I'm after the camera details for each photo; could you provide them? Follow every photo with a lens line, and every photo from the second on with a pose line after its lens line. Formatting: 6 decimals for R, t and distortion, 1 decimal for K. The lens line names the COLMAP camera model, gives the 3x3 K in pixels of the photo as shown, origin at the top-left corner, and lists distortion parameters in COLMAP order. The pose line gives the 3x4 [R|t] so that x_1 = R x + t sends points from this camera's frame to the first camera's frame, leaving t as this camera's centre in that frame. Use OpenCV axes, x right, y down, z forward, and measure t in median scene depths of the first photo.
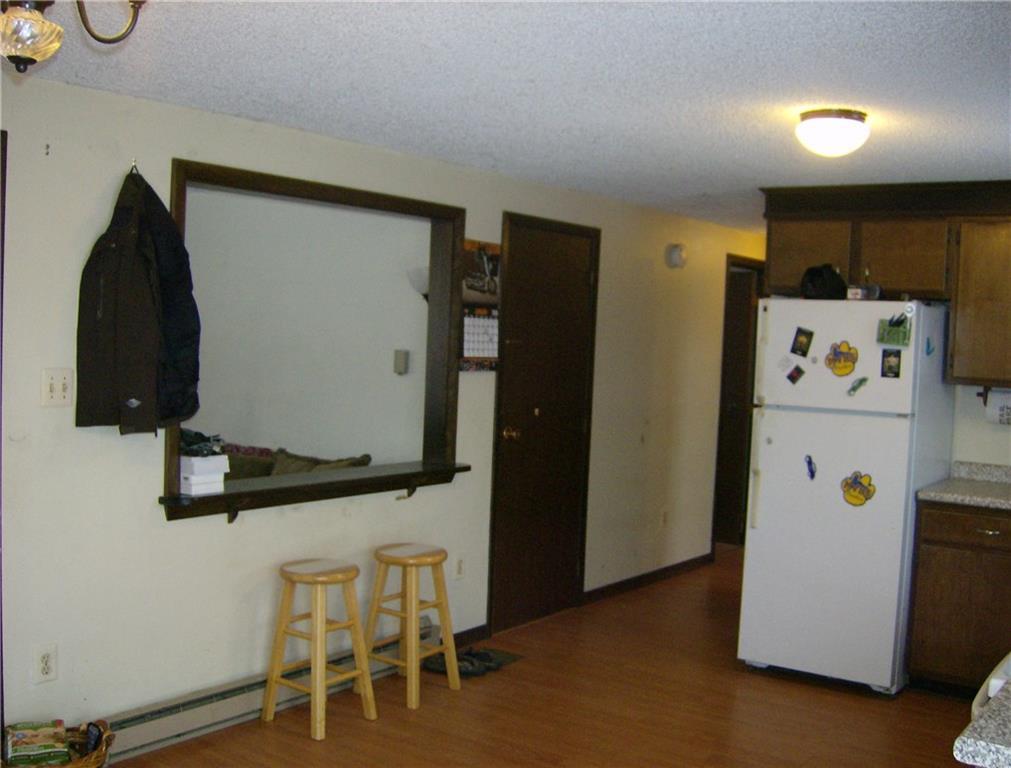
lens RADIAL K [[1102.8, 0, 505.5], [0, 1102.8, 384.0], [0, 0, 1]] dist [-0.165454, 0.027709]
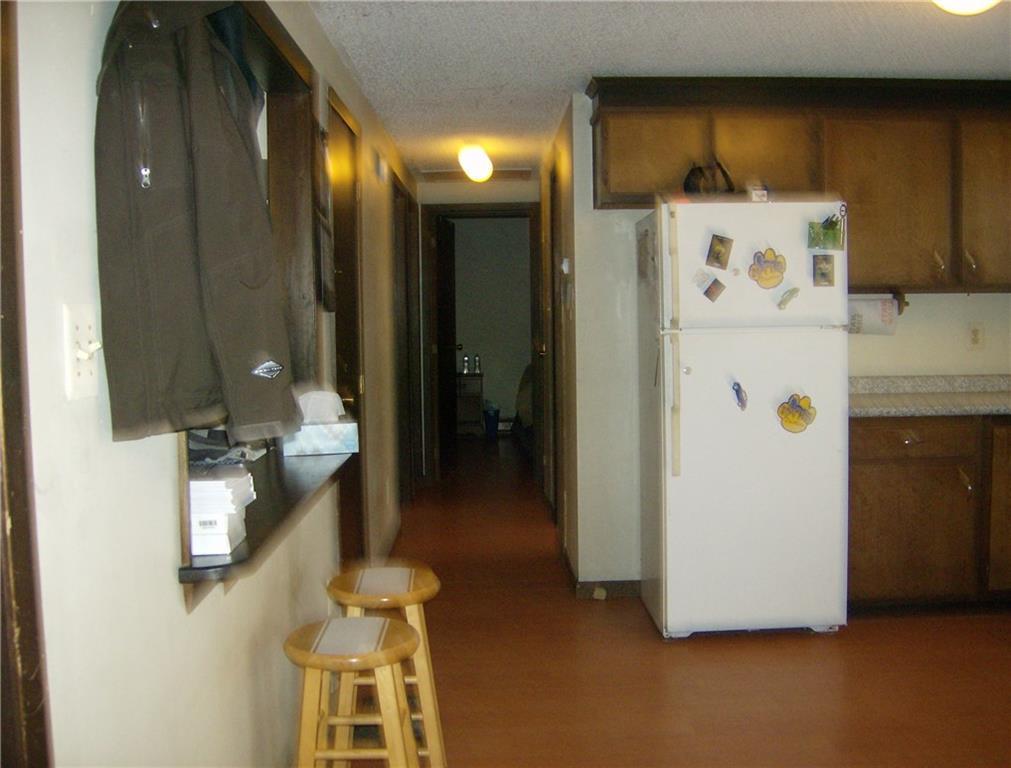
lens RADIAL K [[1102.8, 0, 505.5], [0, 1102.8, 384.0], [0, 0, 1]] dist [-0.165454, 0.027709]
pose [[0.801101, -0.094235, 0.591064, -0.390735], [0.075788, 0.995550, 0.056004, 0.004503], [-0.593711, -0.000070, 0.804678, 0.417073]]
